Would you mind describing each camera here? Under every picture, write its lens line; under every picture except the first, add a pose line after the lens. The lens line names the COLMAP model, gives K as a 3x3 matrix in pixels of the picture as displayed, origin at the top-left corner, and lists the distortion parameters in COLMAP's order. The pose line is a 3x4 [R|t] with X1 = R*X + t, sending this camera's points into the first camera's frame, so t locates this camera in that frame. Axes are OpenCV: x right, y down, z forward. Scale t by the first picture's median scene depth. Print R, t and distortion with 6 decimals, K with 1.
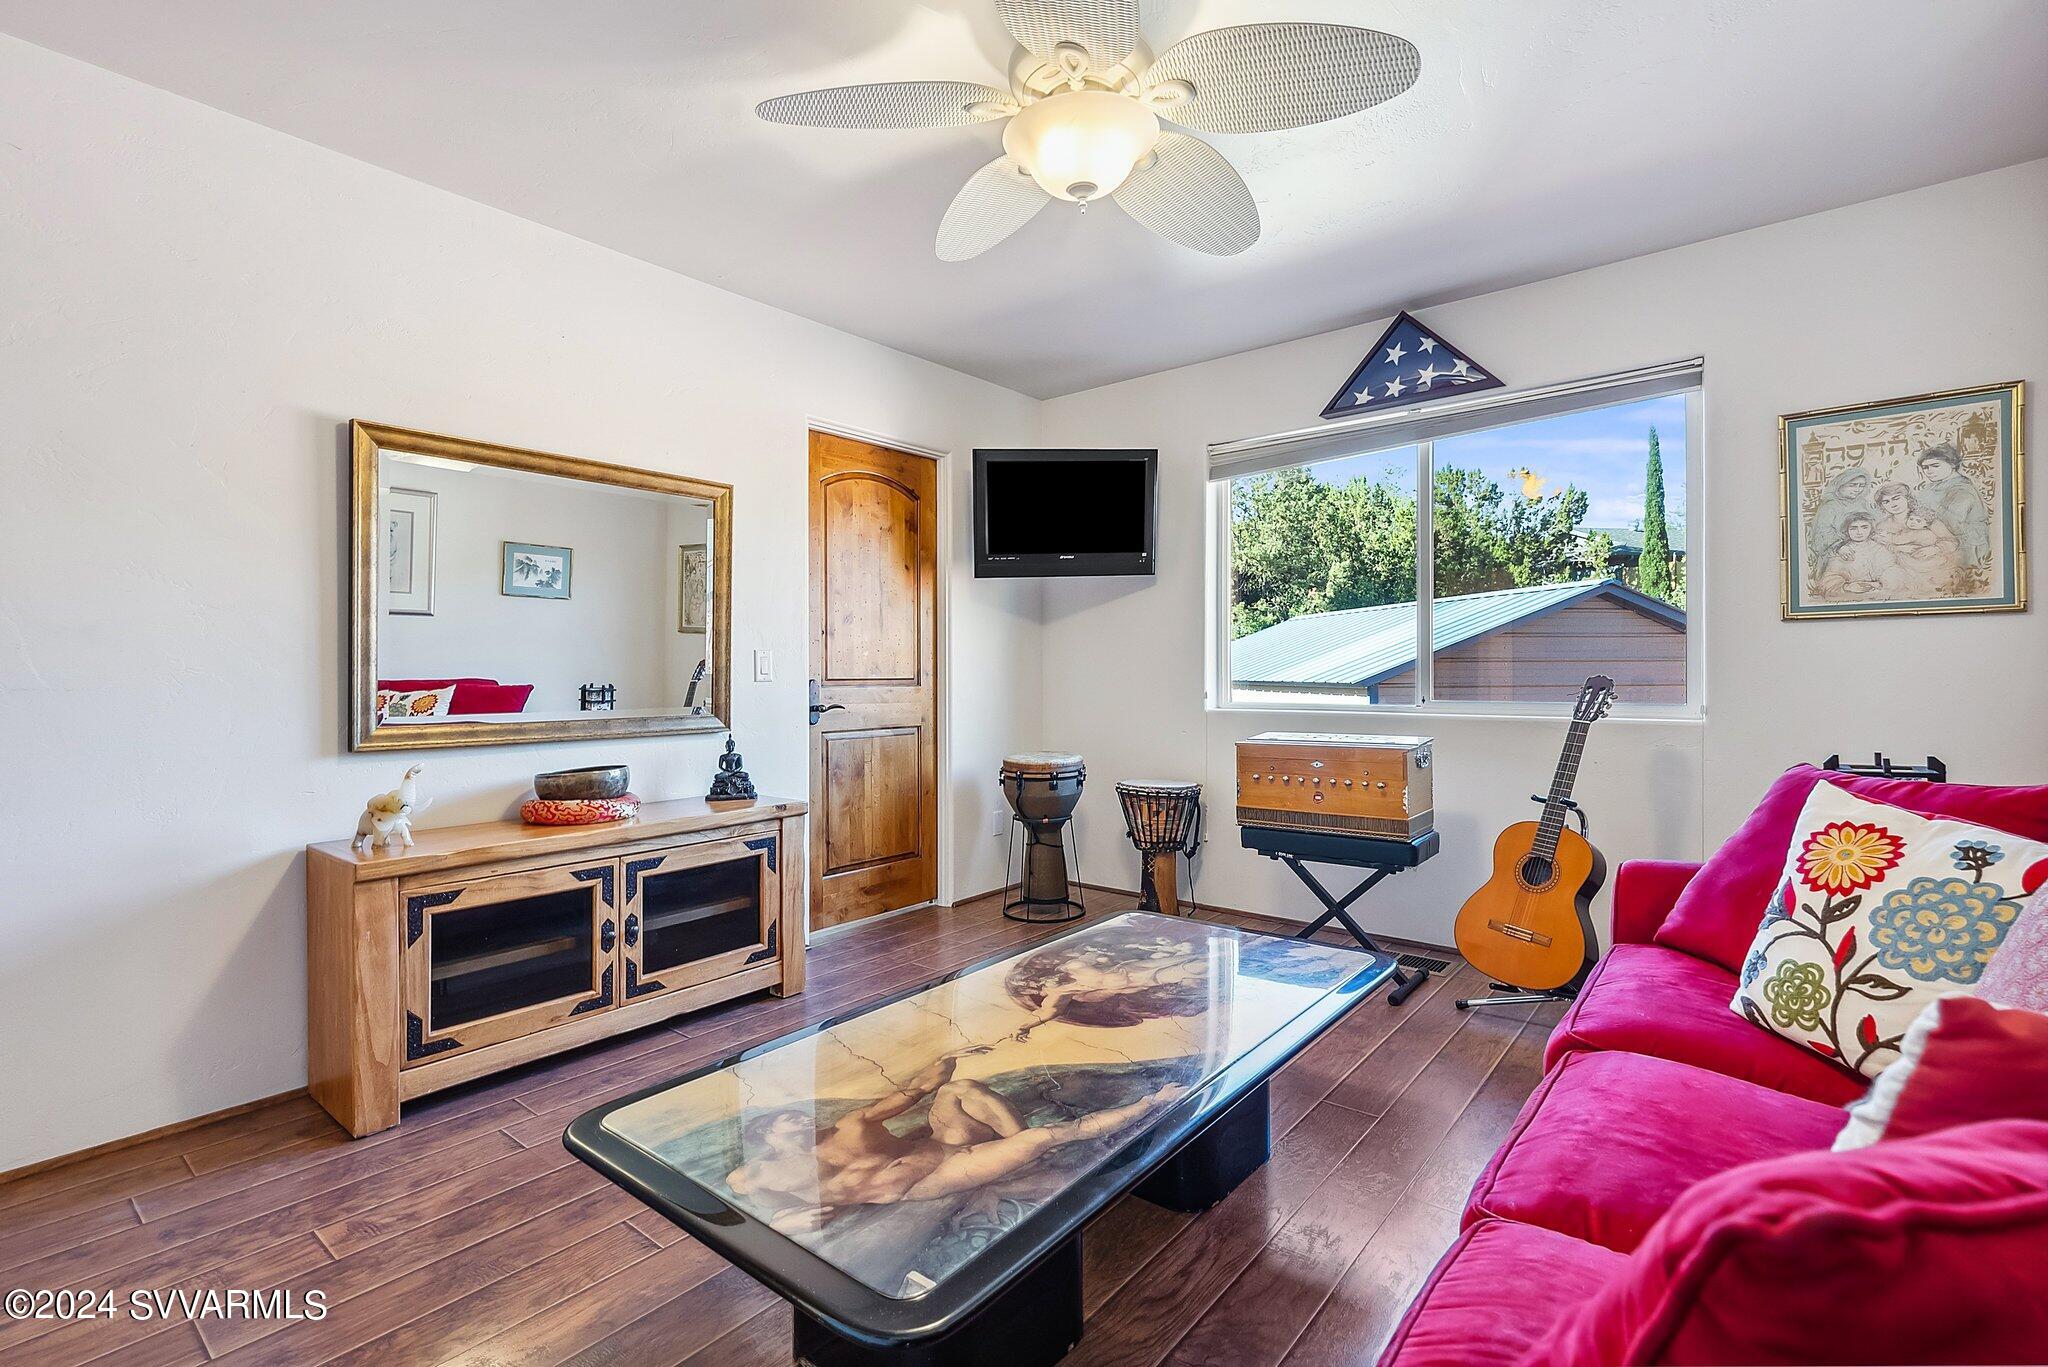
lens RADIAL K [[928.1, 0, 1015.1], [0, 928.1, 673.0], [0, 0, 1]] dist [0.002373, -0.000046]
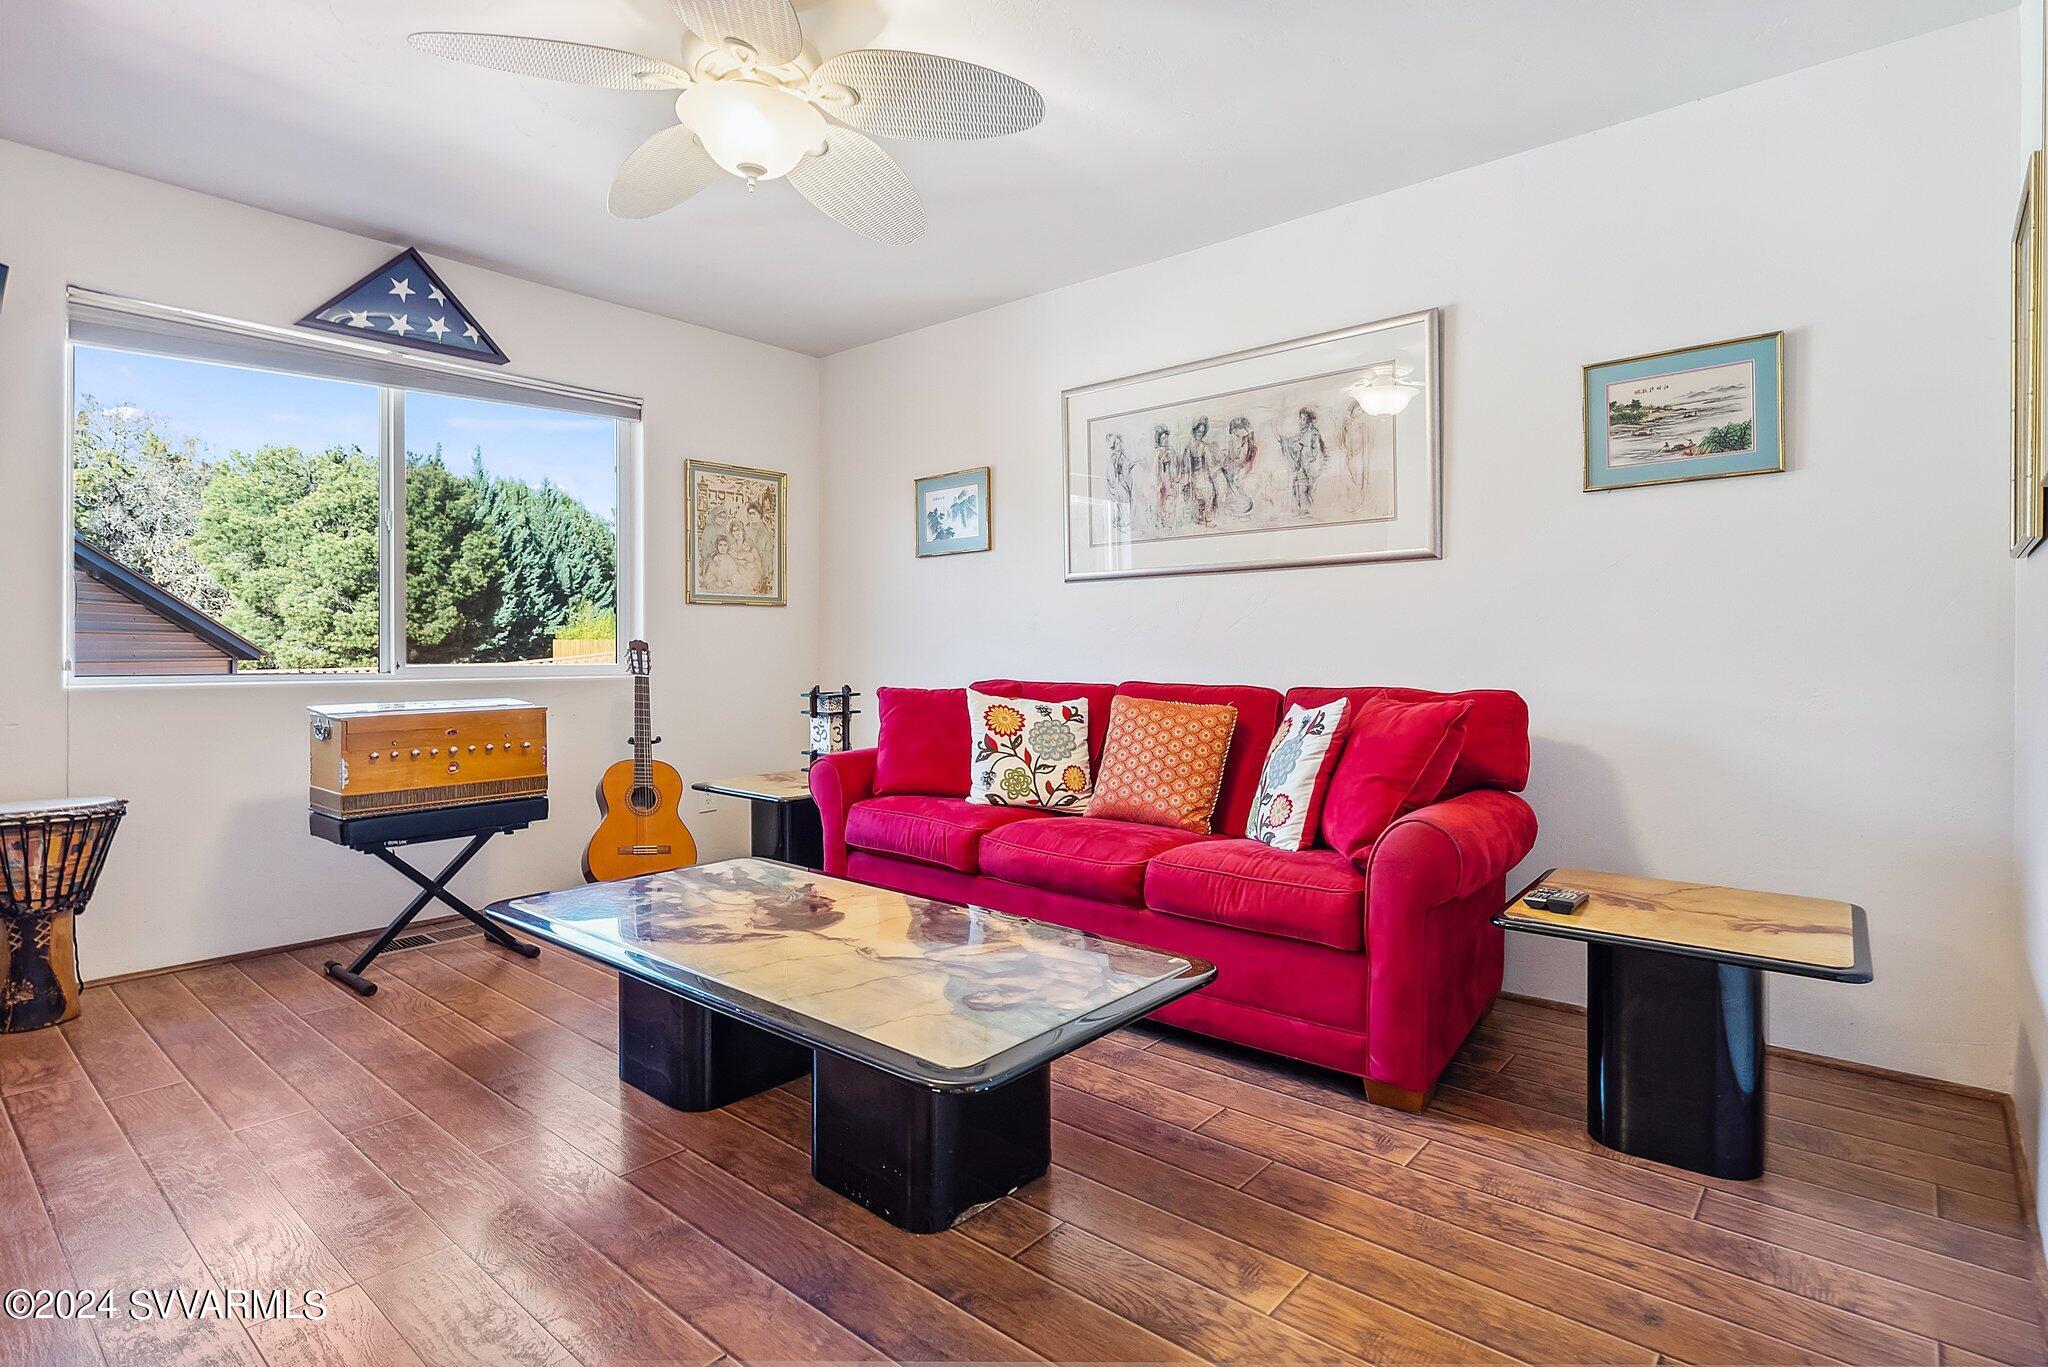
lens RADIAL K [[1046.5, 0, 1011.4], [0, 1046.5, 669.7], [0, 0, 1]] dist [0.006005, -0.000350]
pose [[0.026321, -0.012825, 0.999571, -0.790429], [-0.001063, 0.999917, 0.012858, 0.025338], [-0.999653, -0.001401, 0.026305, 0.470989]]
